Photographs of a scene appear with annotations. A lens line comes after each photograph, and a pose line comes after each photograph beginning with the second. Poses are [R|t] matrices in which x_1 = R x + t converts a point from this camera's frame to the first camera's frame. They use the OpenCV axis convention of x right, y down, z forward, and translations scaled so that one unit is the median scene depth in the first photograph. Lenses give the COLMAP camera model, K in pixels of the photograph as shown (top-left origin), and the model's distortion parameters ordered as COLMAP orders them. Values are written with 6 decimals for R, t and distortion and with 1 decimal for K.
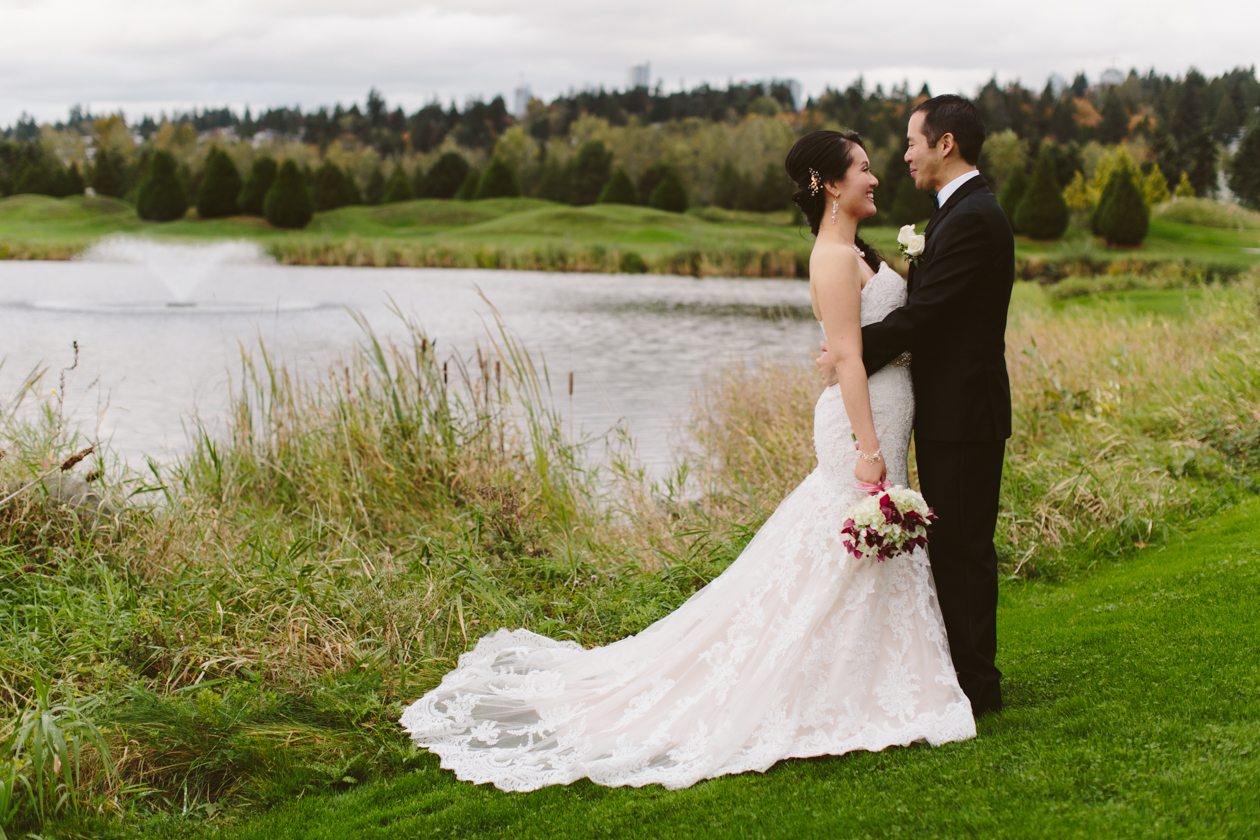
lens RADIAL K [[1793.3, 0, 630.0], [0, 1793.3, 420.0], [0, 0, 1]] dist [-0.184653, 0.454357]
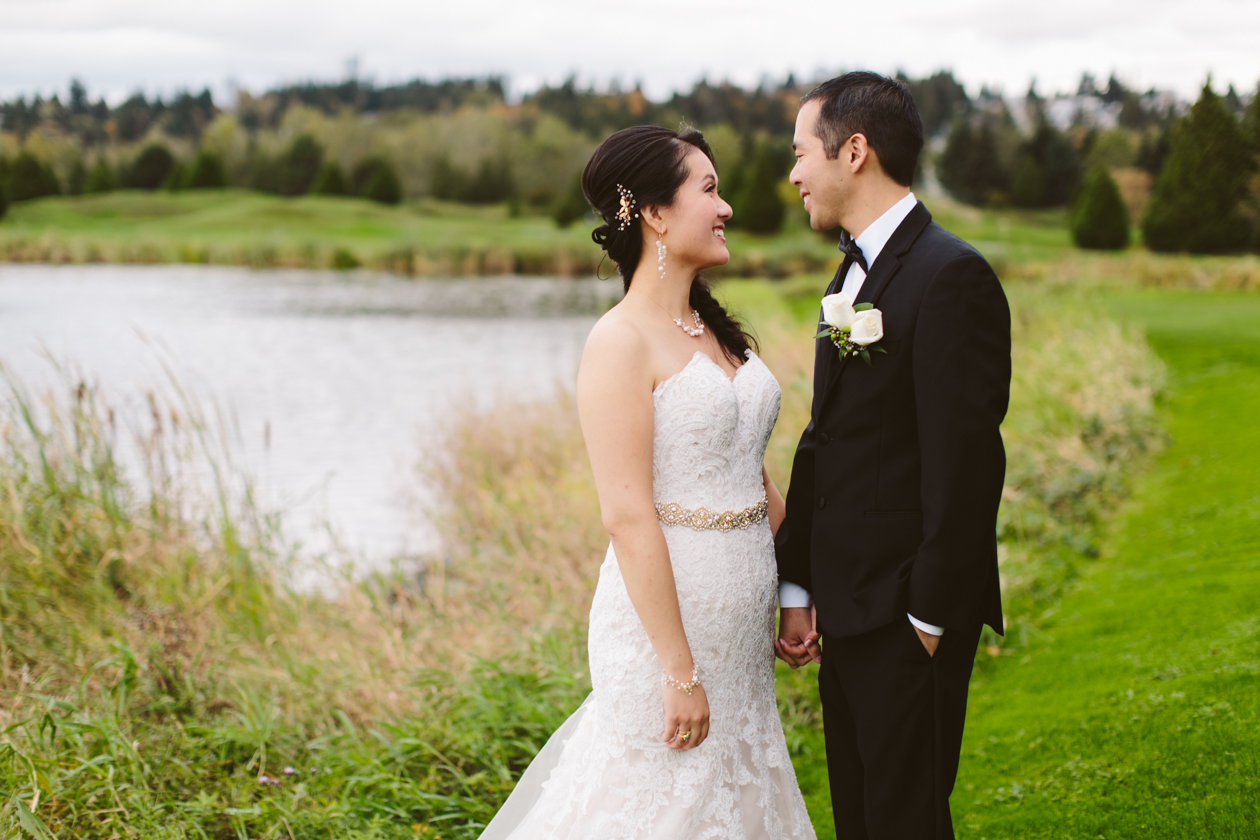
lens RADIAL K [[1723.4, 0, 628.4], [0, 1723.4, 375.3], [0, 0, 1]] dist [-0.122062, 0.033551]
pose [[0.986610, -0.008505, 0.162876, 0.000581], [0.011025, 0.999833, -0.014574, -0.009929], [-0.162724, 0.016175, 0.986539, 0.060473]]
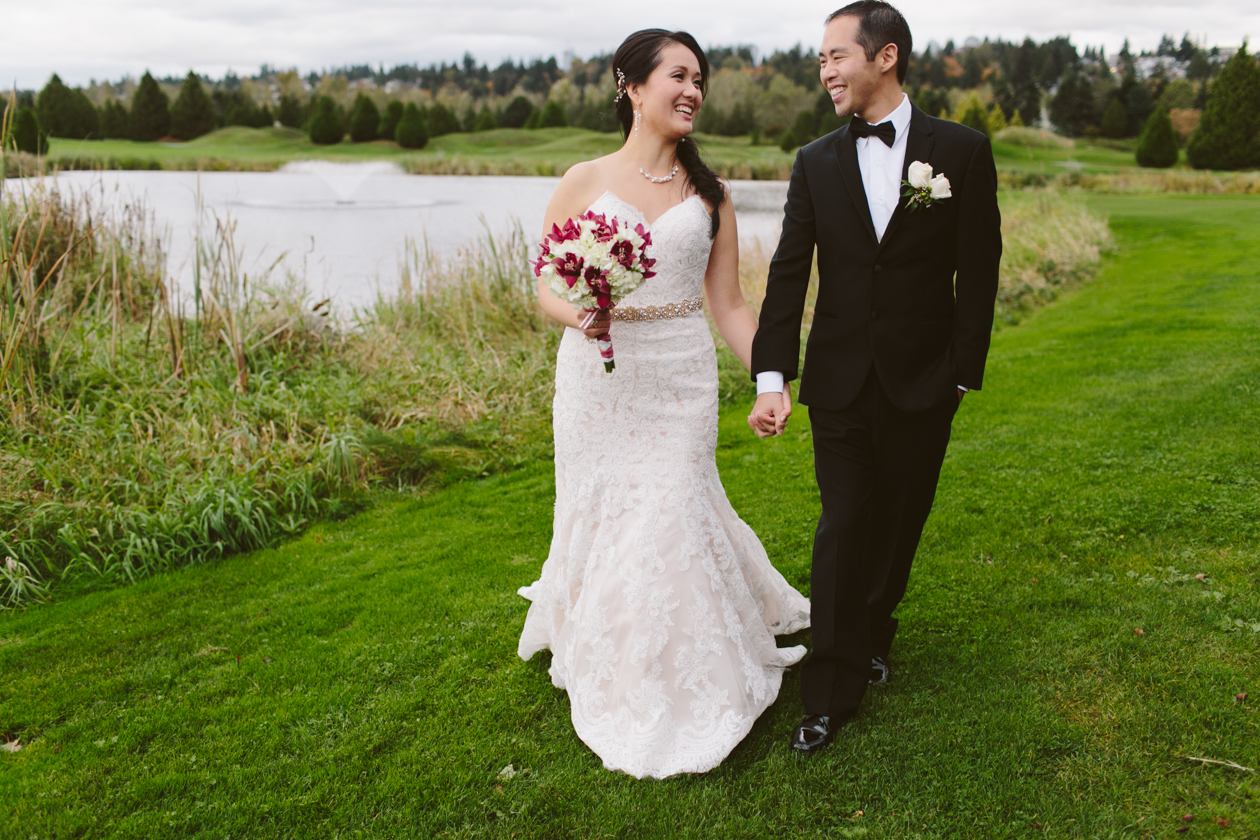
lens RADIAL K [[1226.9, 0, 630.0], [0, 1226.9, 420.0], [0, 0, 1]] dist [-0.105571, 0.141505]
pose [[0.999944, 0.000254, -0.010561, 0.001378], [0.000979, 0.993174, 0.116640, -0.000995], [0.010518, -0.116644, 0.993118, -0.041540]]
